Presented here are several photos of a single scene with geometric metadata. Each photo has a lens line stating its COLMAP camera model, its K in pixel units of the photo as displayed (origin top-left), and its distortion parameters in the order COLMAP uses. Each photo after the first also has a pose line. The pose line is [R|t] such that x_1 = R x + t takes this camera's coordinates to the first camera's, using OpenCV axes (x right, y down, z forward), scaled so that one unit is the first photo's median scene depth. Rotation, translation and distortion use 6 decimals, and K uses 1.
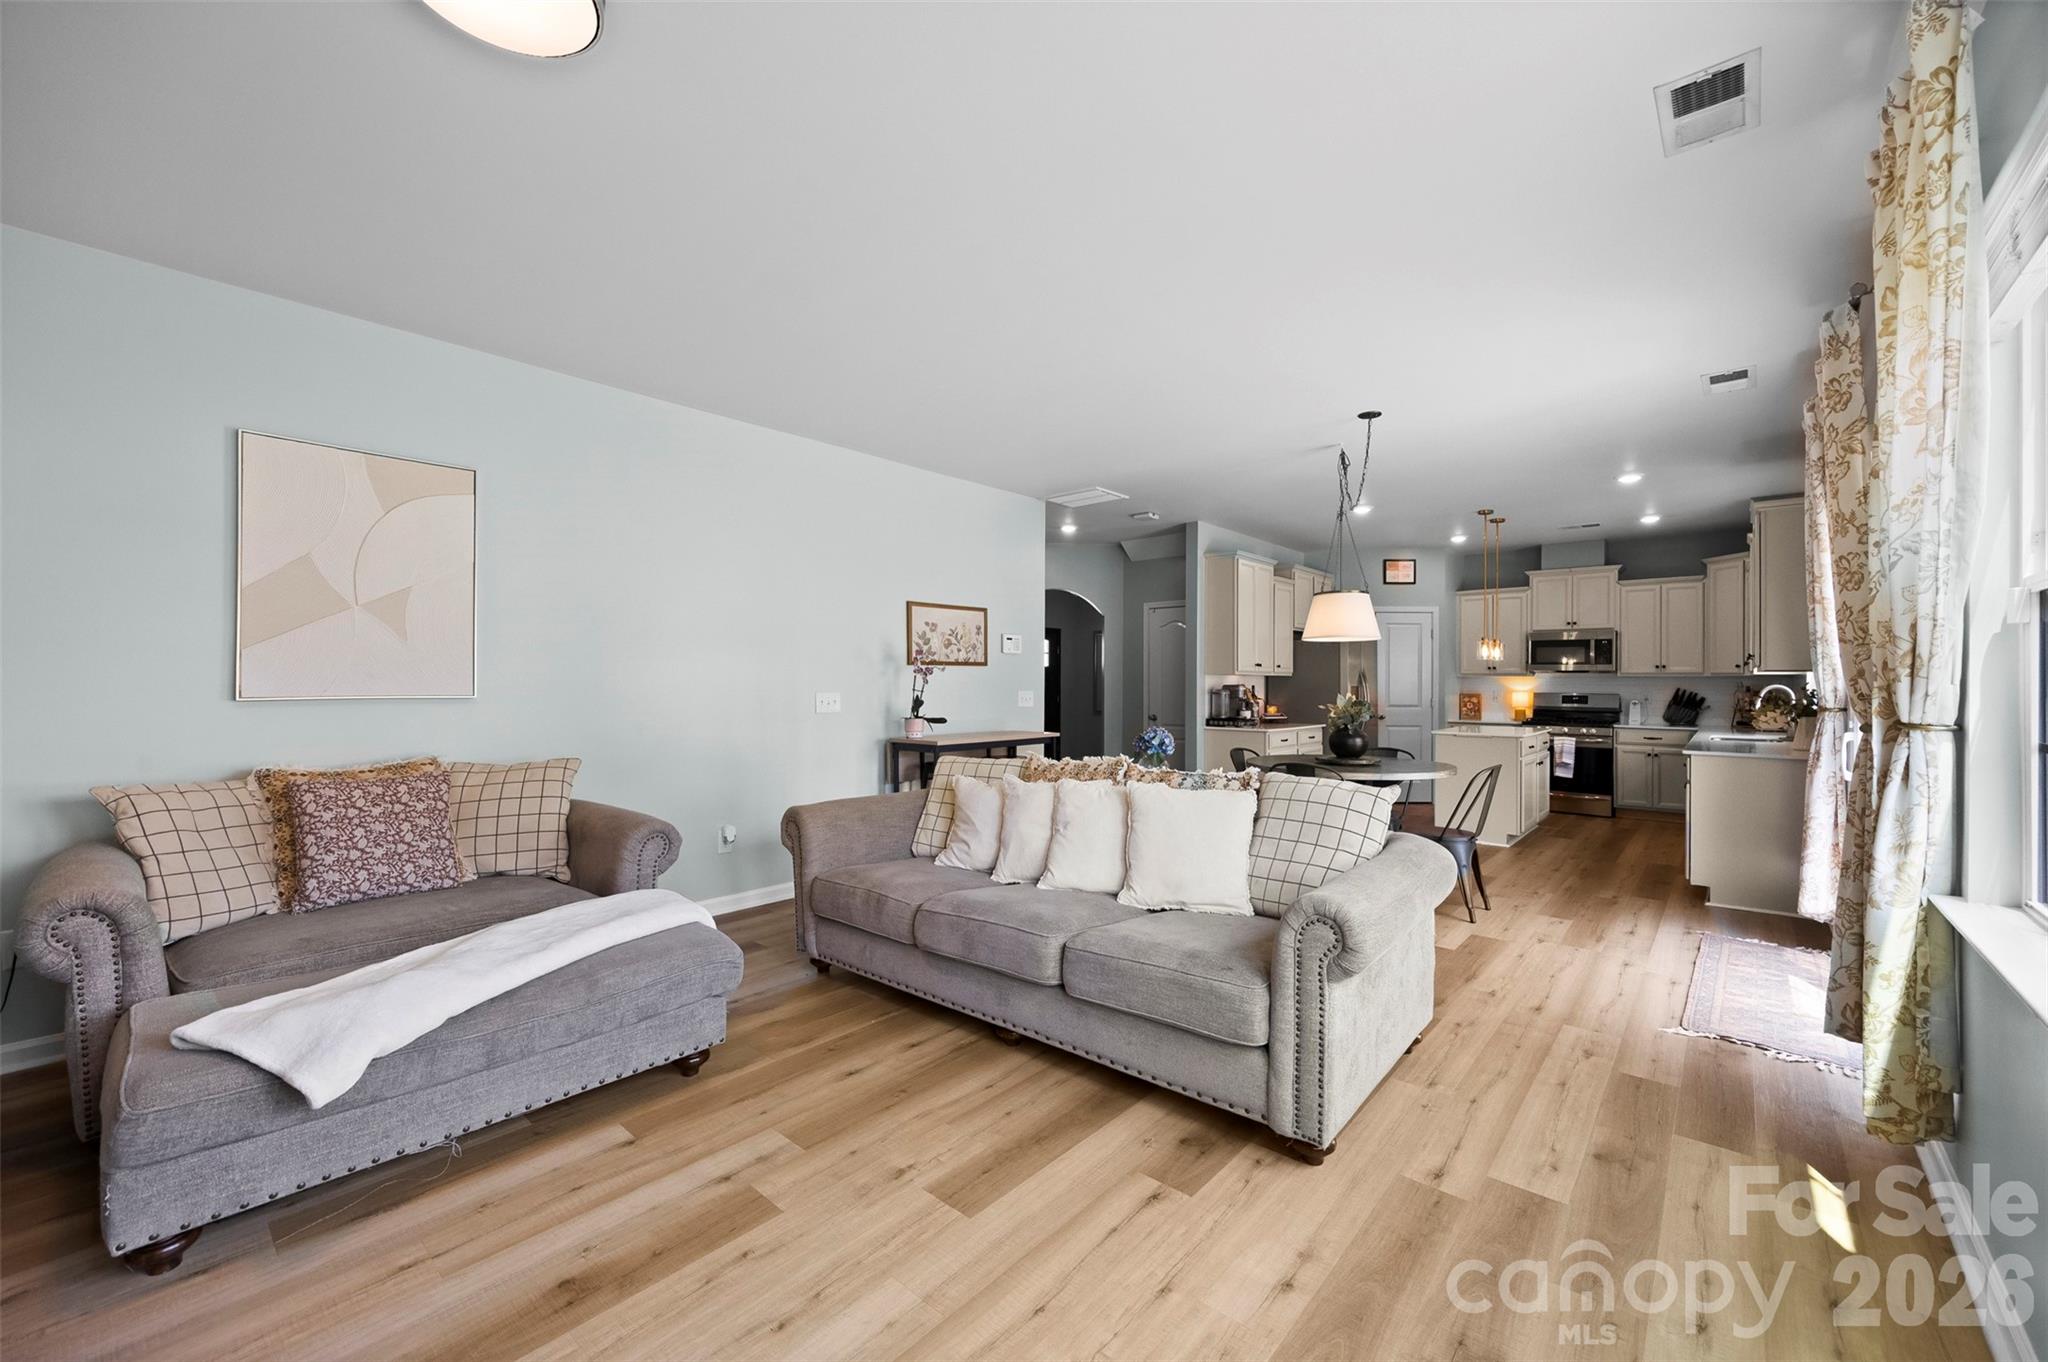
lens RADIAL K [[789.9, 0, 1035.3], [0, 789.9, 677.5], [0, 0, 1]] dist [-0.002195, -0.000919]
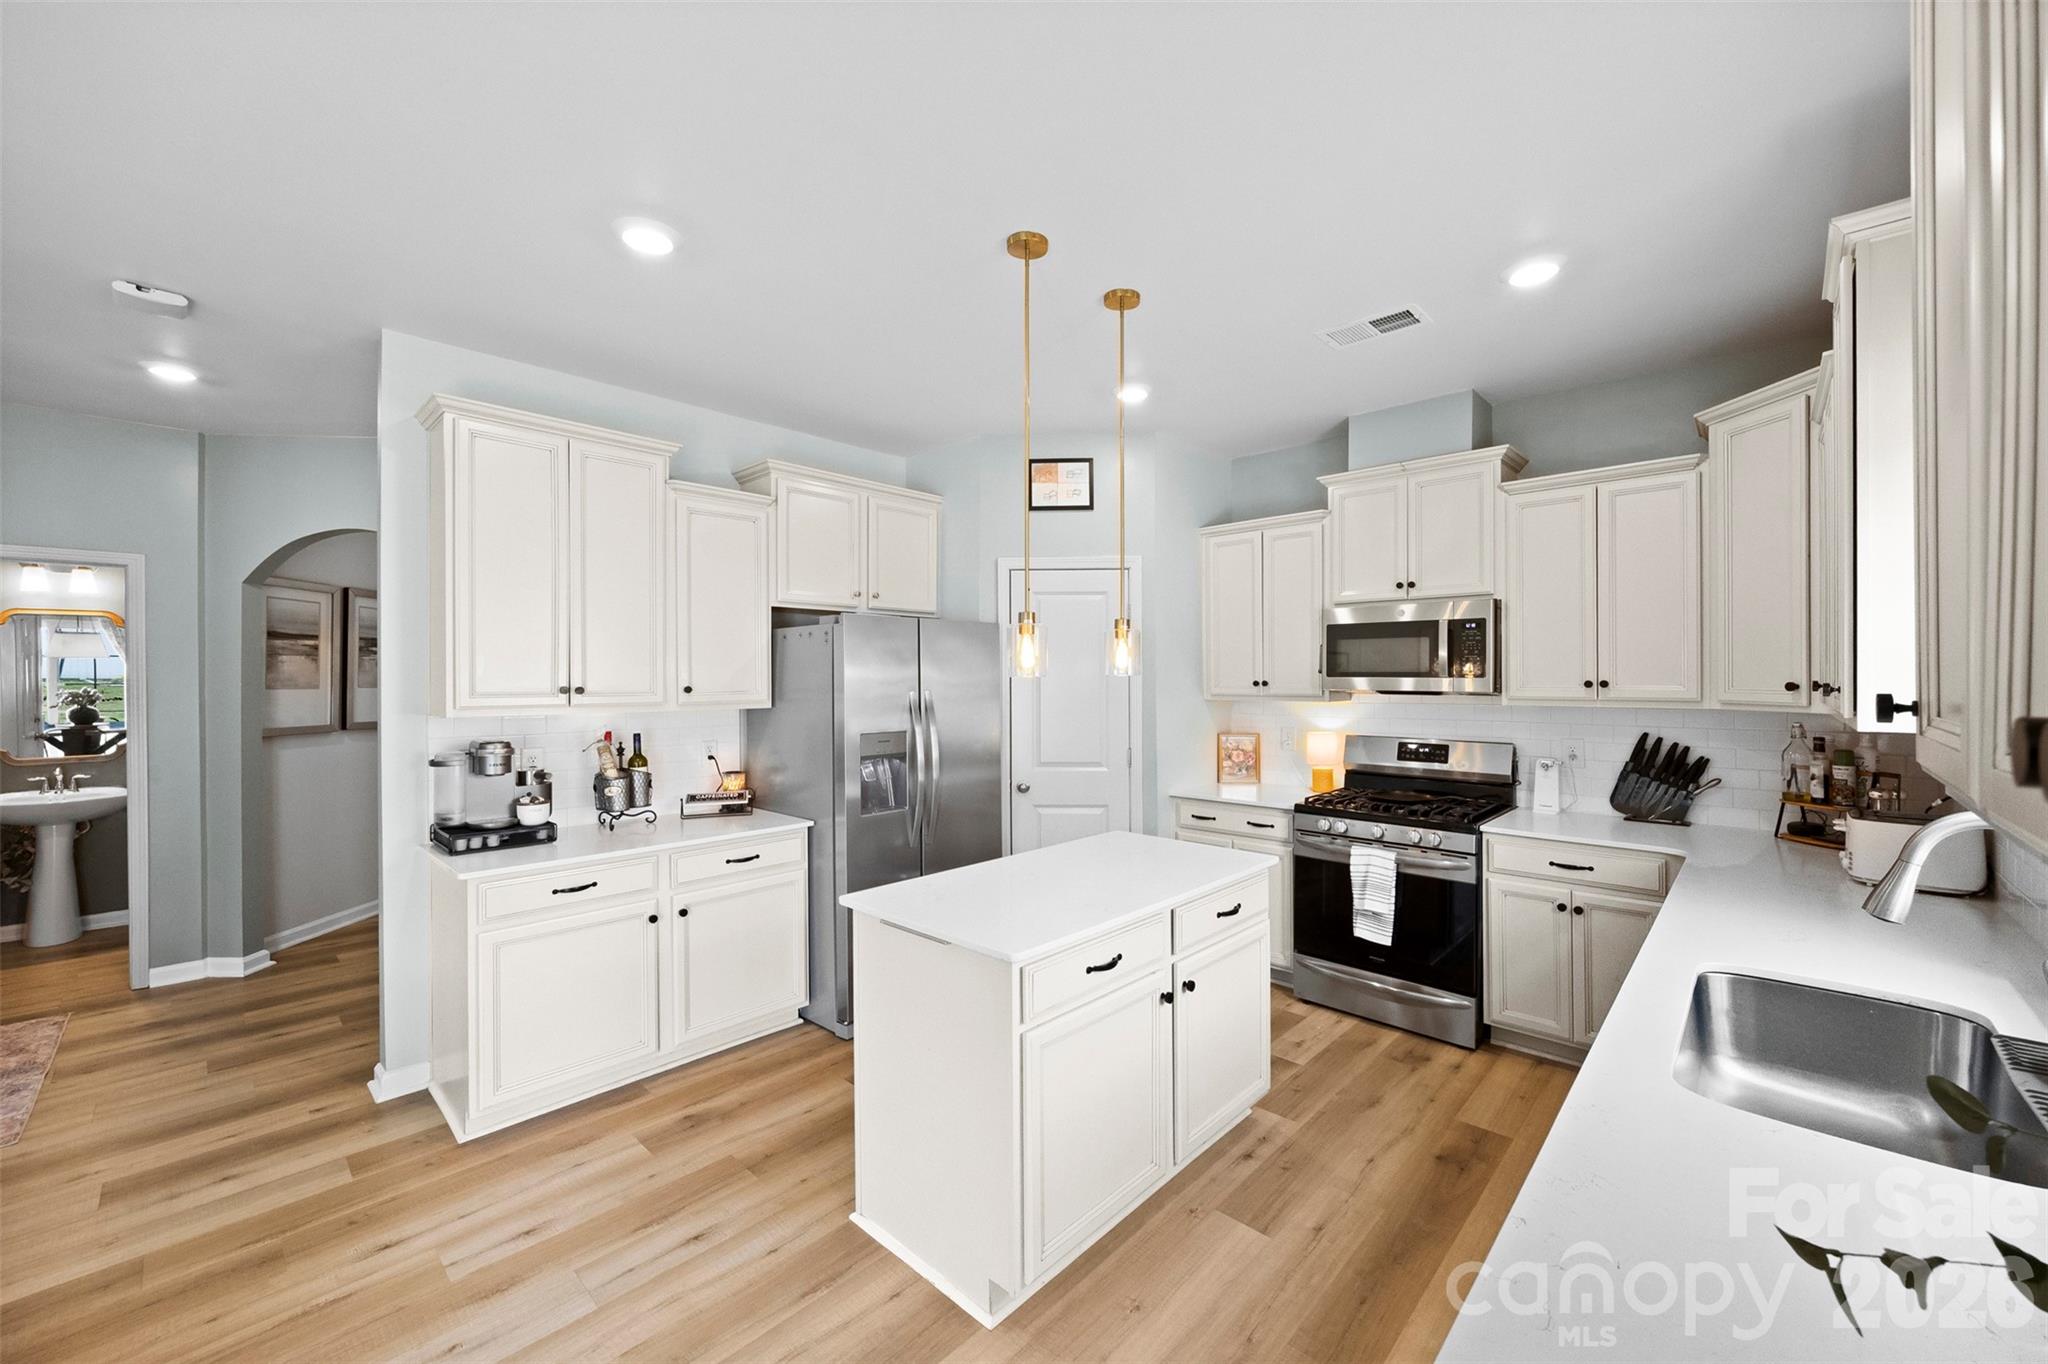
lens RADIAL K [[789.9, 0, 1035.7], [0, 789.9, 675.3], [0, 0, 1]] dist [-0.002195, -0.000919]
pose [[0.999678, -0.008692, -0.023833, 0.511178], [0.008732, 0.999961, 0.001595, -0.021188], [0.023818, -0.001803, 0.999715, 0.583273]]
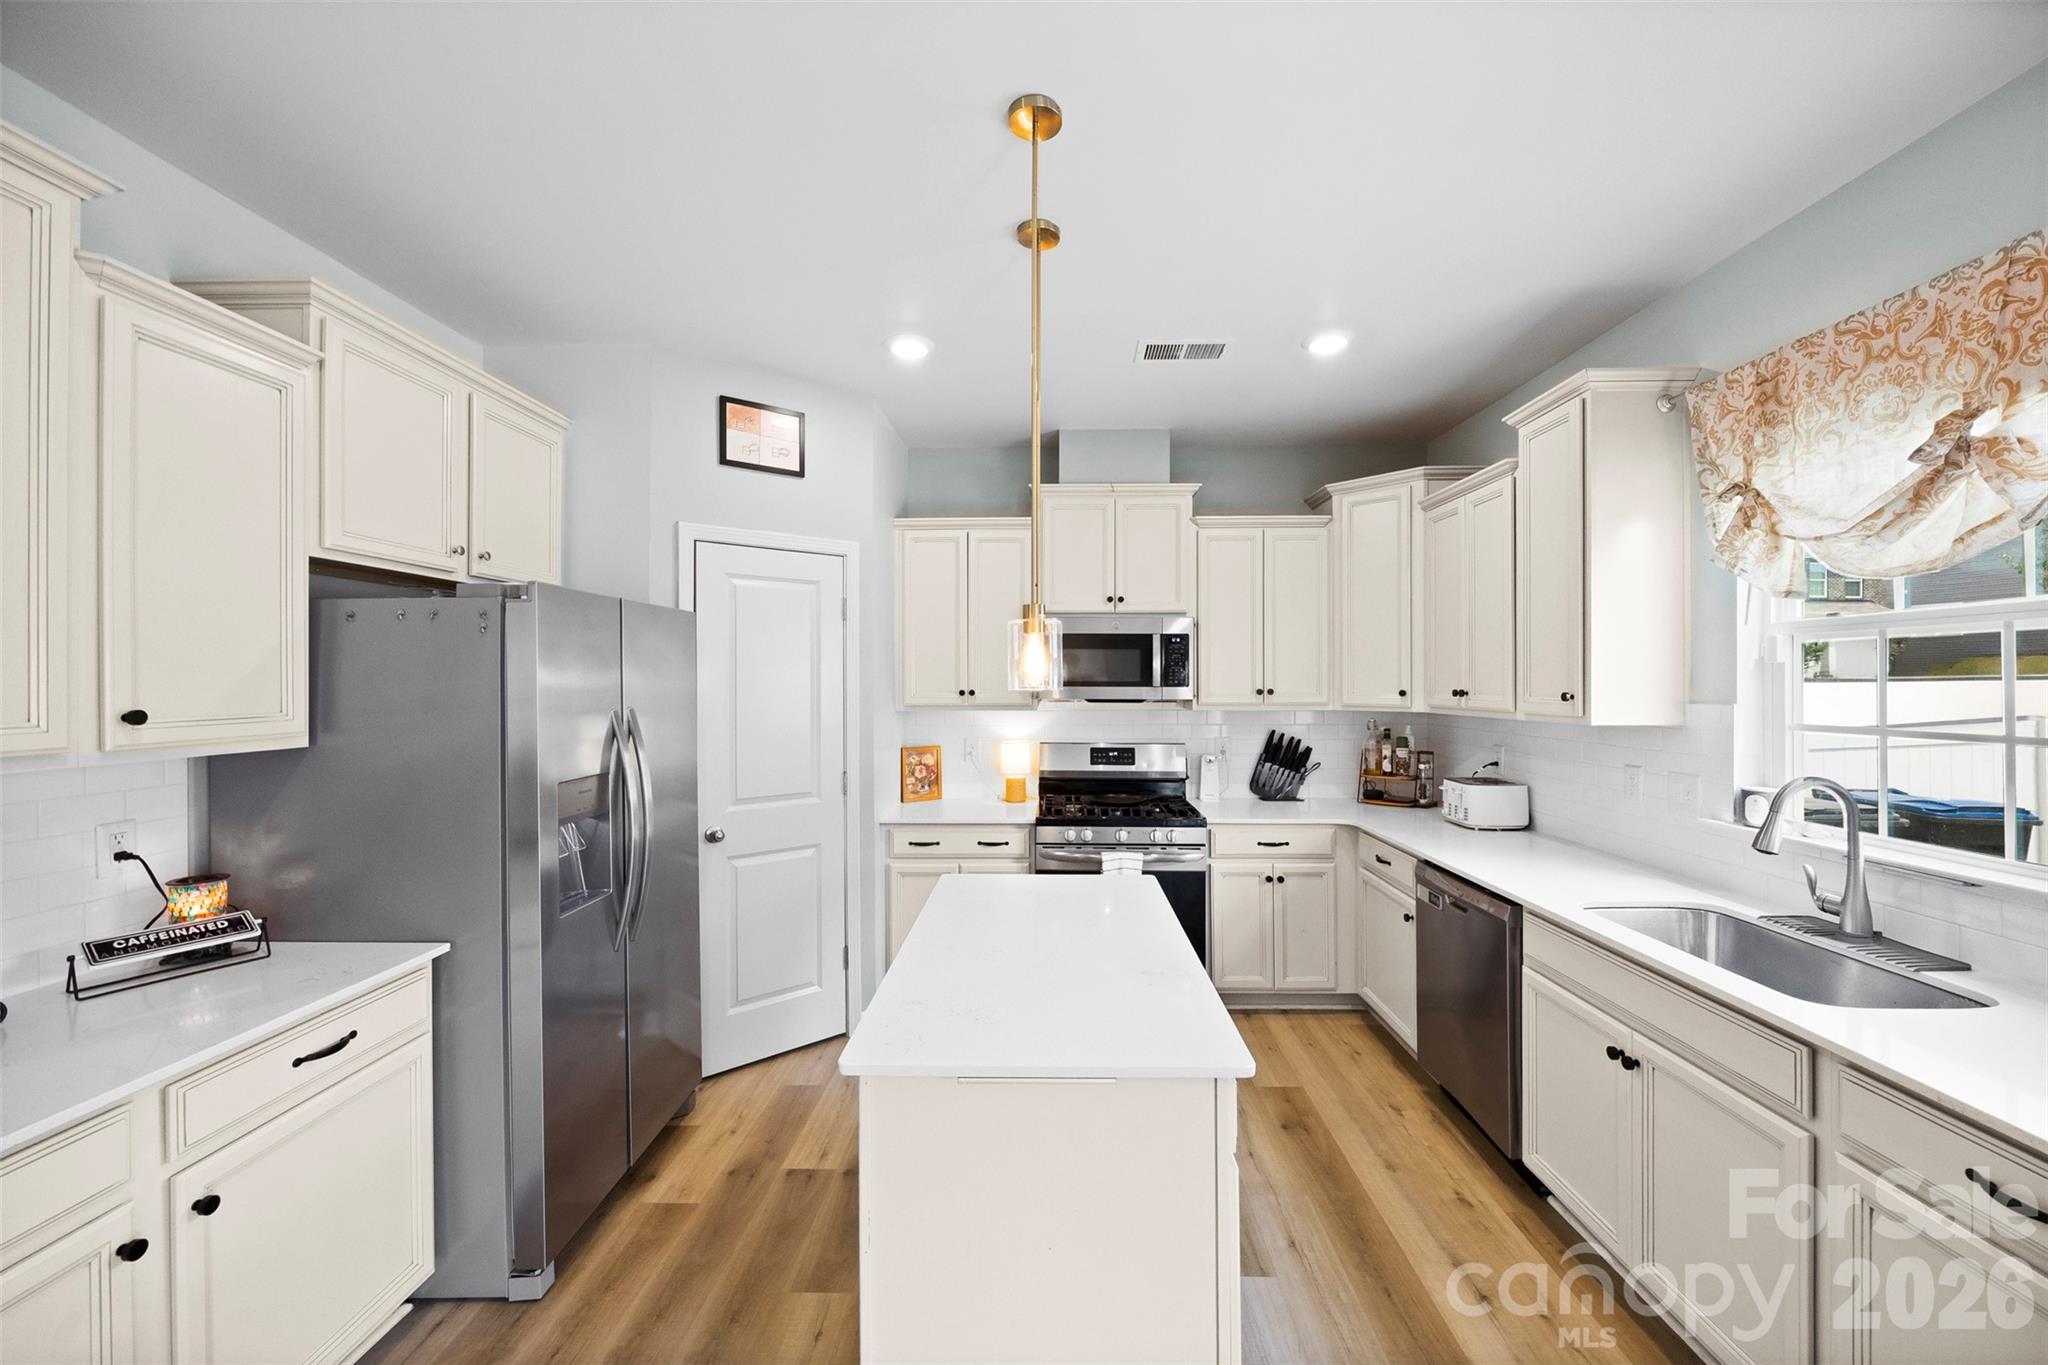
lens RADIAL K [[789.9, 0, 1033.0], [0, 789.9, 679.0], [0, 0, 1]] dist [-0.002195, -0.000919]
pose [[0.762941, -0.005367, 0.646445, 0.355847], [0.003977, 0.999986, 0.003608, -0.023979], [-0.646456, -0.000182, 0.762952, 0.711524]]
